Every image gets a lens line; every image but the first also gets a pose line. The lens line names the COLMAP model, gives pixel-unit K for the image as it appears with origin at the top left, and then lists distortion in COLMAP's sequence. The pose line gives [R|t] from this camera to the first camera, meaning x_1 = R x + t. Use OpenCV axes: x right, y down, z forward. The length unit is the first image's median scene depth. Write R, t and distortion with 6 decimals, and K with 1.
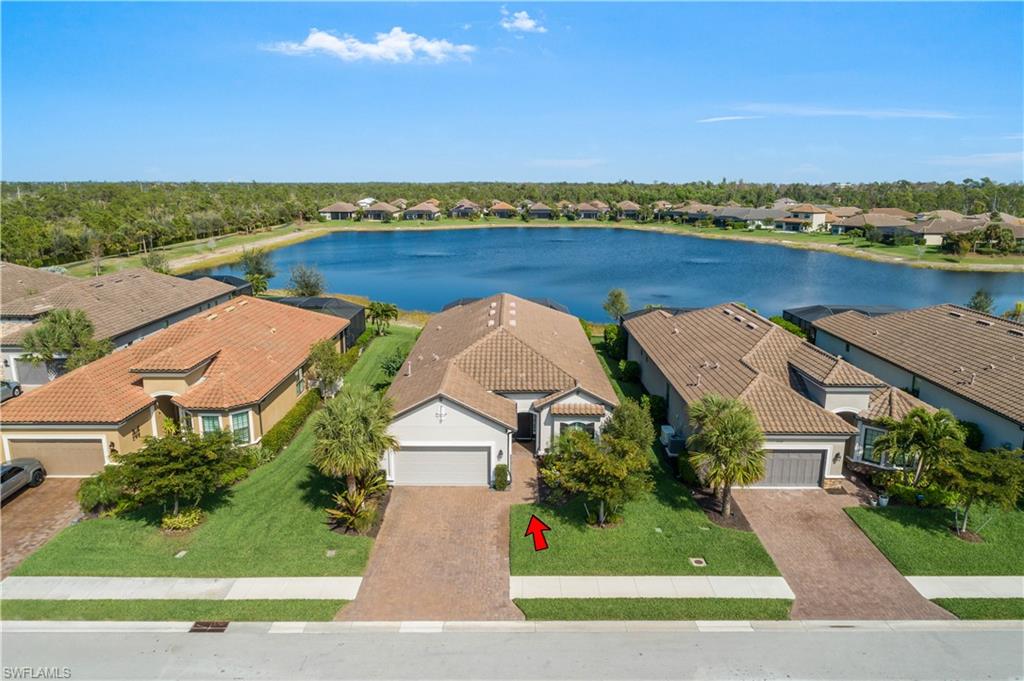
lens RADIAL K [[699.4, 0, 513.2], [0, 699.4, 340.8], [0, 0, 1]] dist [-0.004983, 0.000237]
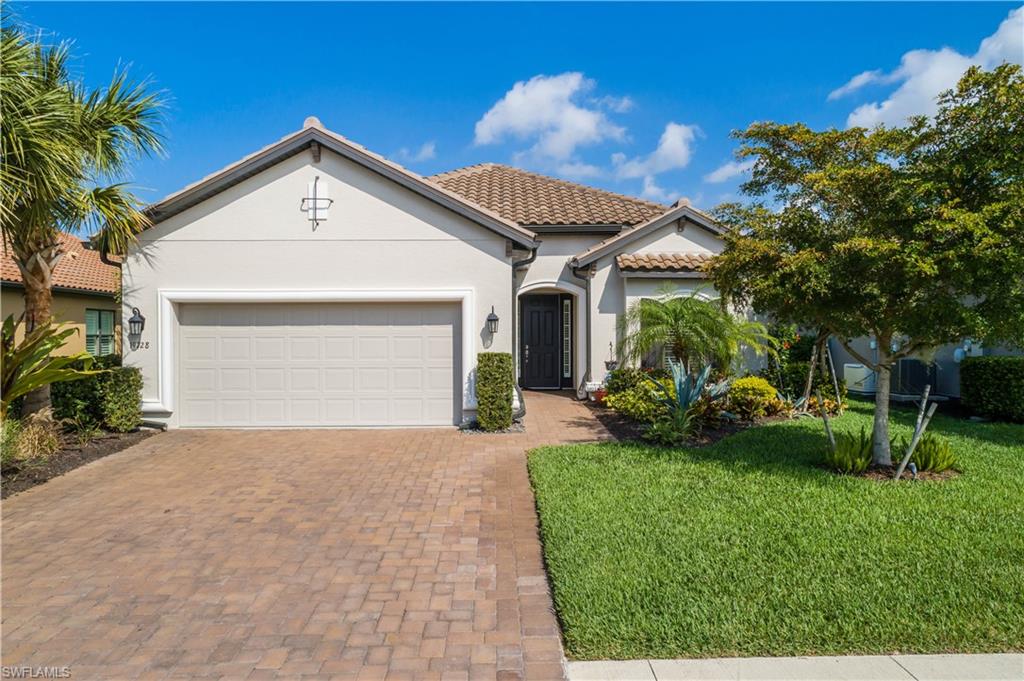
lens RADIAL K [[699.4, 0, 511.1], [0, 699.4, 338.0], [0, 0, 1]] dist [-0.004983, 0.000237]
pose [[0.999790, -0.011054, 0.017272, -0.014386], [0.014456, 0.977314, -0.211302, 0.239334], [-0.014544, 0.211507, 0.977268, 0.668967]]
